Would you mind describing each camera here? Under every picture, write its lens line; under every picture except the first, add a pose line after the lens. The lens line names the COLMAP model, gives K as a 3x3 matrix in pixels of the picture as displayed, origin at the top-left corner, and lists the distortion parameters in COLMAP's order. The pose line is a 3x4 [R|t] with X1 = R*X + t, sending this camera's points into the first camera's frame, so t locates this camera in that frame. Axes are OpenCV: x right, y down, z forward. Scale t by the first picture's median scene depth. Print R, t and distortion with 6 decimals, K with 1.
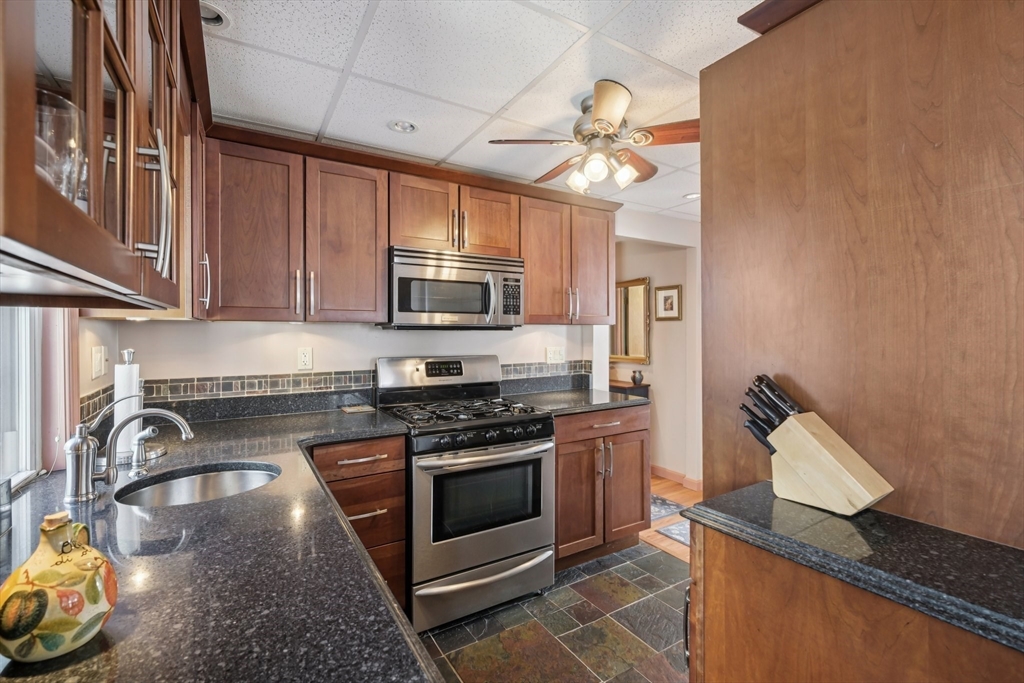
lens RADIAL K [[449.6, 0, 515.1], [0, 449.6, 334.6], [0, 0, 1]] dist [-0.001868, -0.000957]
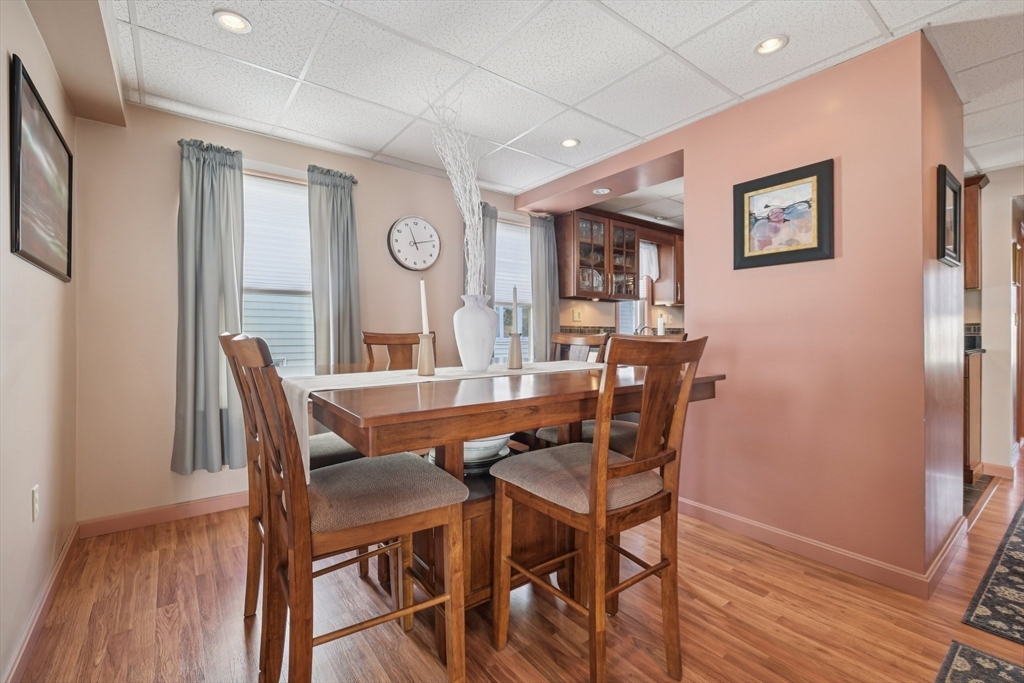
lens RADIAL K [[449.6, 0, 515.1], [0, 449.6, 335.5], [0, 0, 1]] dist [-0.001868, -0.000957]
pose [[0.108287, 0.001829, -0.994118, 1.589635], [-0.003387, 0.999993, 0.001471, 0.129298], [0.994114, 0.003207, 0.108293, -0.310447]]
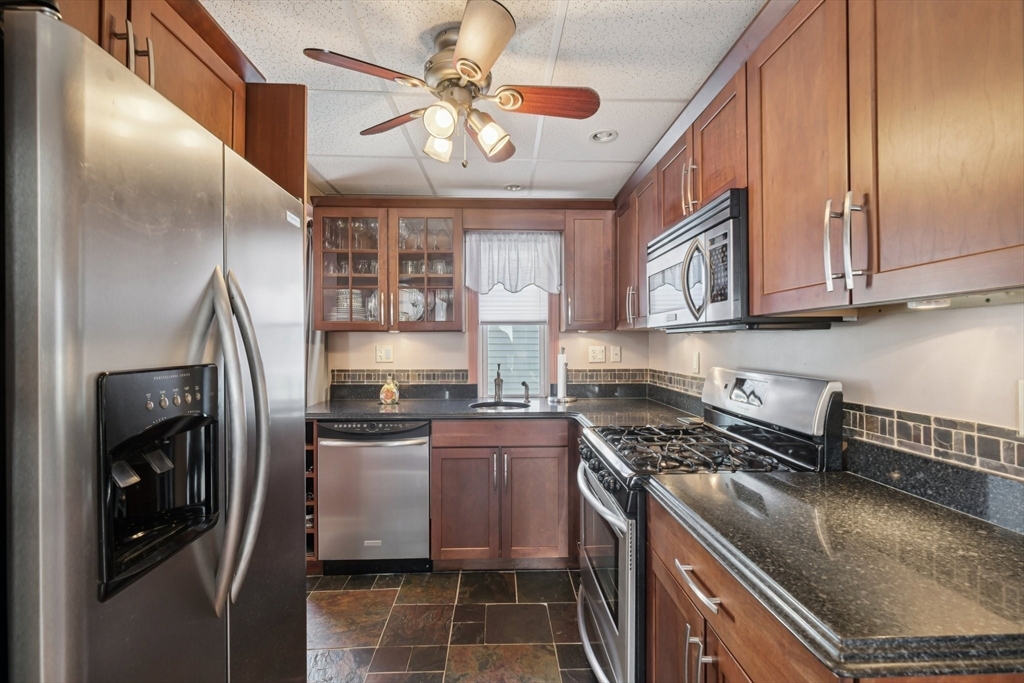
lens RADIAL K [[449.6, 0, 511.7], [0, 449.6, 342.1], [0, 0, 1]] dist [-0.001868, -0.000957]
pose [[-0.492446, -0.000112, -0.870343, 0.669160], [-0.001337, 0.999999, 0.000628, 0.006041], [0.870342, 0.001473, -0.492446, 1.186897]]
